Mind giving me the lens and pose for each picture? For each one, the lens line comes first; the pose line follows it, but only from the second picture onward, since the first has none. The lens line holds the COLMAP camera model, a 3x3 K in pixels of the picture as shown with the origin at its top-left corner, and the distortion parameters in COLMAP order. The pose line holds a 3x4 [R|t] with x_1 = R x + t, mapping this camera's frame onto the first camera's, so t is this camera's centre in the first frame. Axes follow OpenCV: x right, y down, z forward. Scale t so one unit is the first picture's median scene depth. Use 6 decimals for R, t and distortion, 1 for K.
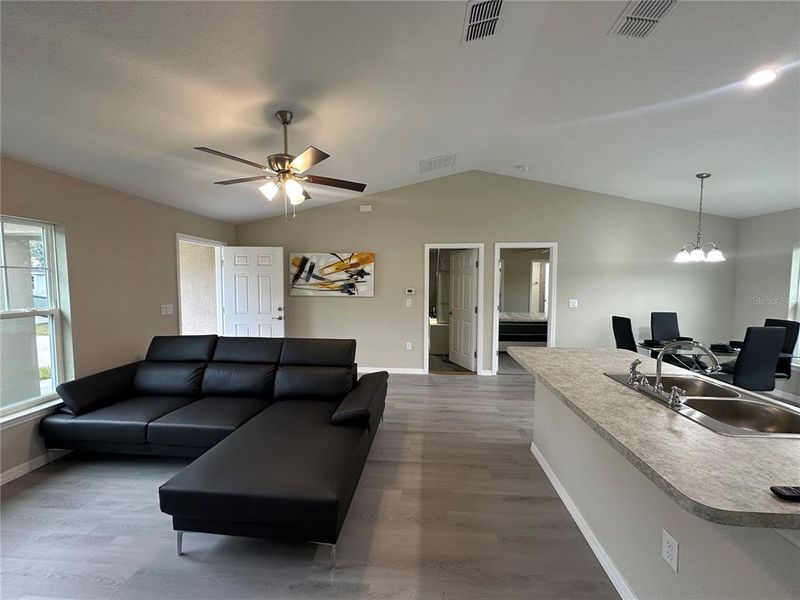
lens RADIAL K [[319.4, 0, 395.7], [0, 319.4, 299.8], [0, 0, 1]] dist [-0.003470, 0.000053]
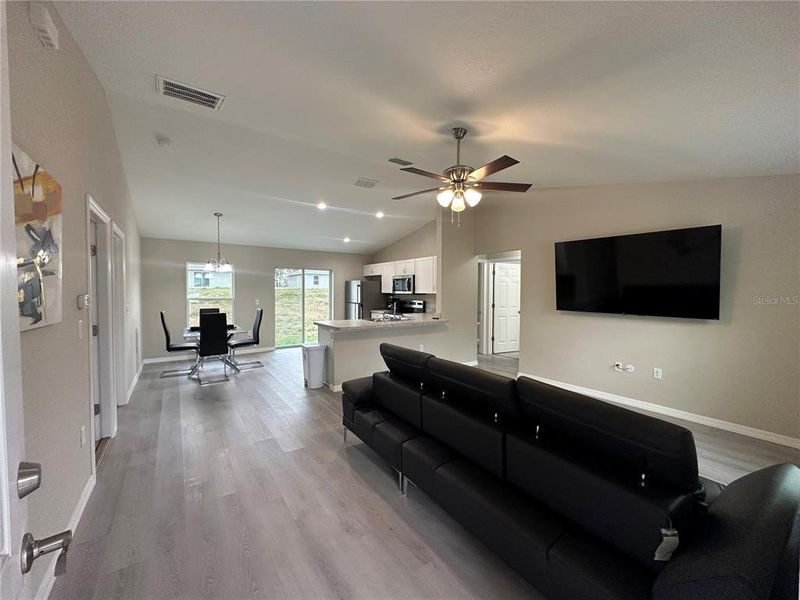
lens RADIAL K [[319.4, 0, 398.3], [0, 319.4, 300.8], [0, 0, 1]] dist [-0.003470, 0.000053]
pose [[-0.639905, -0.026823, 0.767986, -0.885040], [0.043409, 0.996533, 0.070975, -0.064475], [-0.767227, 0.078754, -0.636522, 1.580879]]
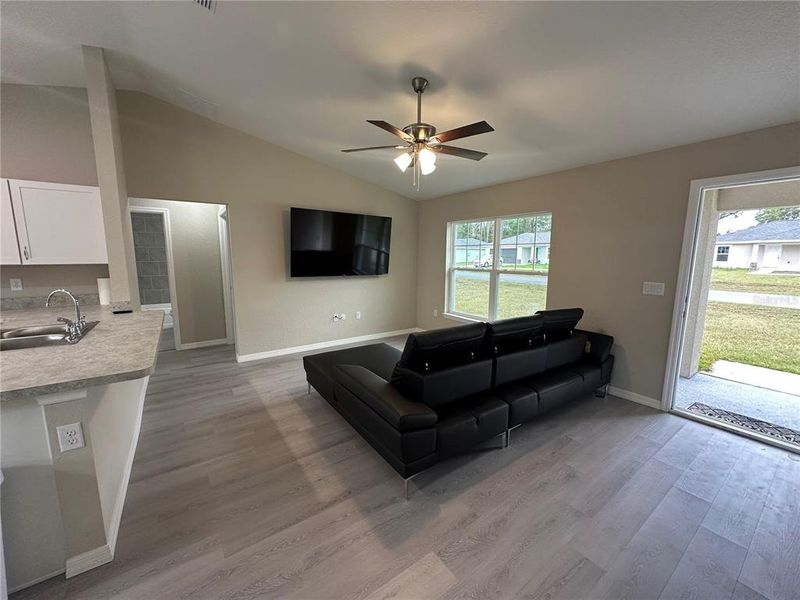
lens RADIAL K [[319.4, 0, 398.7], [0, 319.4, 301.1], [0, 0, 1]] dist [-0.003470, 0.000053]
pose [[-0.765025, 0.088220, -0.637929, 0.330343], [-0.043816, 0.981147, 0.188229, -0.074617], [0.642508, 0.171952, -0.746737, 1.509541]]
